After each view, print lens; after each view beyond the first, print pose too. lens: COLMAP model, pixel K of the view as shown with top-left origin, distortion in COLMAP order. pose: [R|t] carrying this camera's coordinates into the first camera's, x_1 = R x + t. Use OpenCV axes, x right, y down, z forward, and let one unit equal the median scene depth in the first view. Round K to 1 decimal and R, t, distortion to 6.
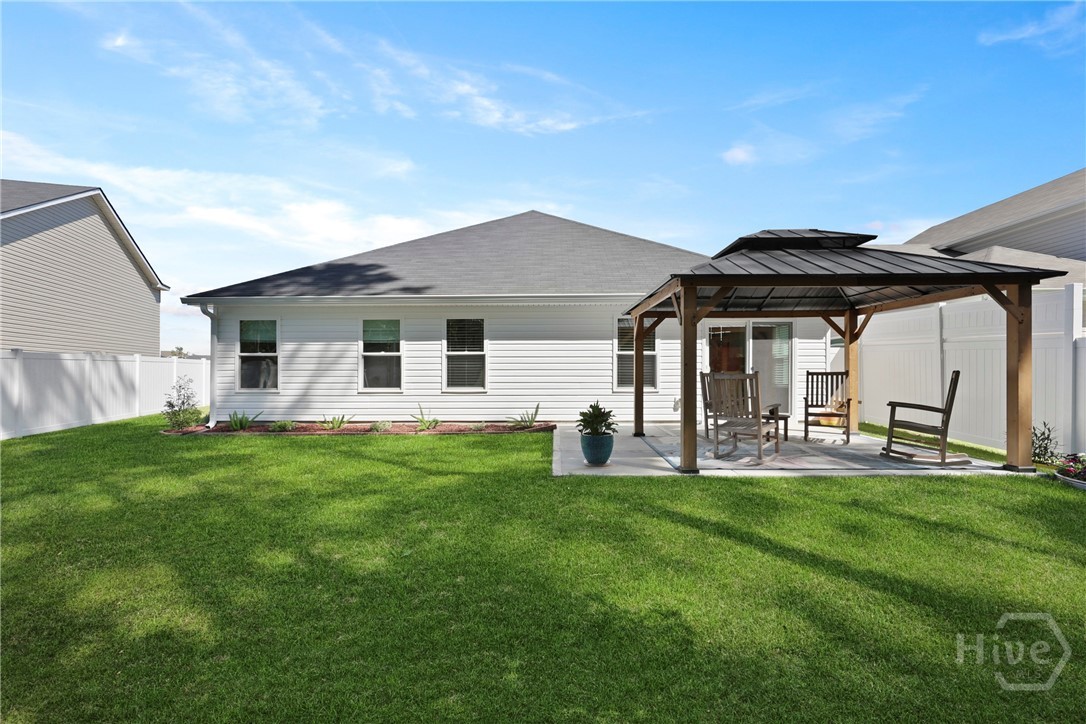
lens RADIAL K [[503.9, 0, 543.0], [0, 503.9, 362.0], [0, 0, 1]] dist [-0.000948, 0.000061]
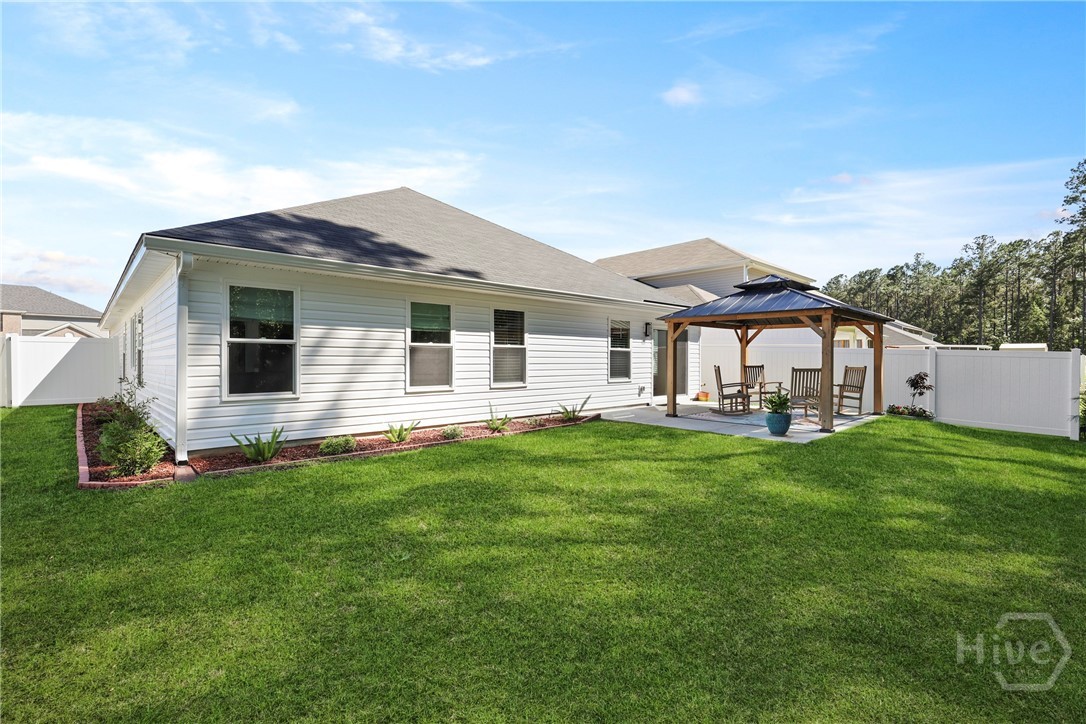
lens RADIAL K [[490.9, 0, 542.7], [0, 490.9, 358.3], [0, 0, 1]] dist [-0.003056, 0.000494]
pose [[0.709328, 0.005109, 0.704861, -0.761308], [-0.015091, 0.999855, 0.007940, -0.003418], [-0.704717, -0.016269, 0.709301, 0.296101]]
